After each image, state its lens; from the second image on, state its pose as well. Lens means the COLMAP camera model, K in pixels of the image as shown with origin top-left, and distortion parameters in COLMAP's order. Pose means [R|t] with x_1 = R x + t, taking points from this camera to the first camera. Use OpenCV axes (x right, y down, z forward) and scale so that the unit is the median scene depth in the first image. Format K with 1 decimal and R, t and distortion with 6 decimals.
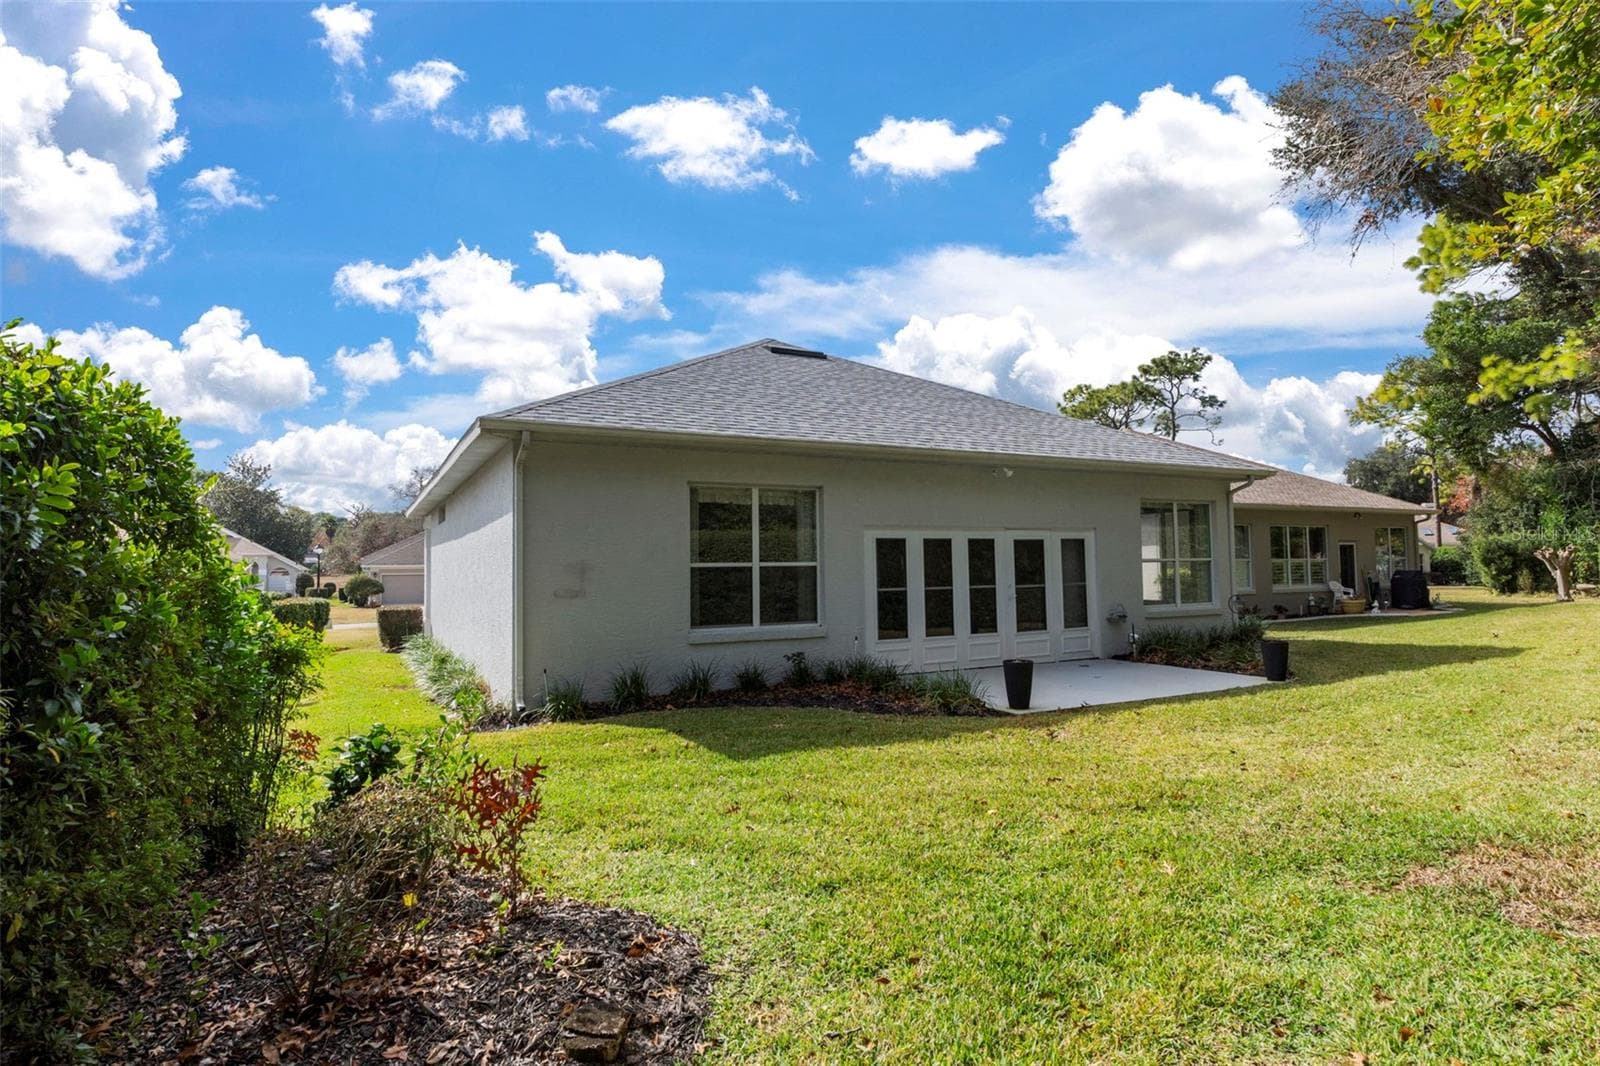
lens RADIAL K [[841.5, 0, 796.0], [0, 841.5, 543.6], [0, 0, 1]] dist [0.023503, -0.000013]
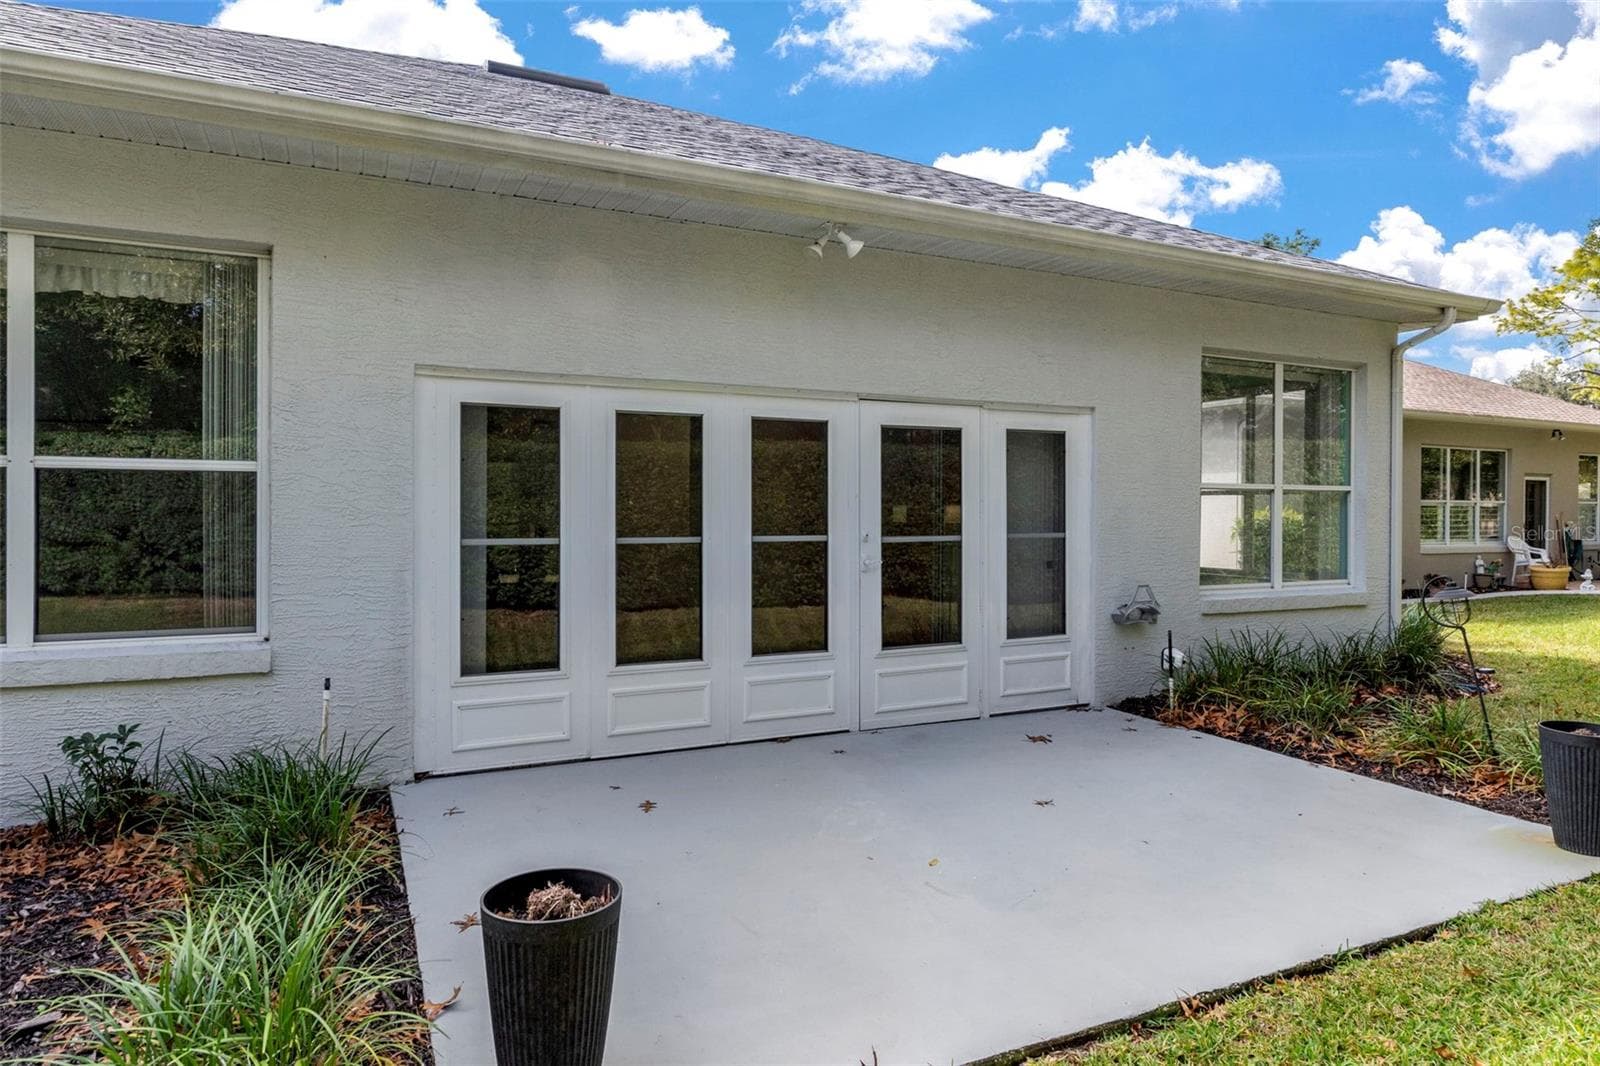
lens RADIAL K [[909.7, 0, 803.7], [0, 909.7, 522.4], [0, 0, 1]] dist [-0.002124, -0.000613]
pose [[0.998845, 0.020408, -0.043496, 0.214954], [-0.018394, 0.998763, 0.046200, 0.020270], [0.044385, -0.045347, 0.997985, 0.494703]]
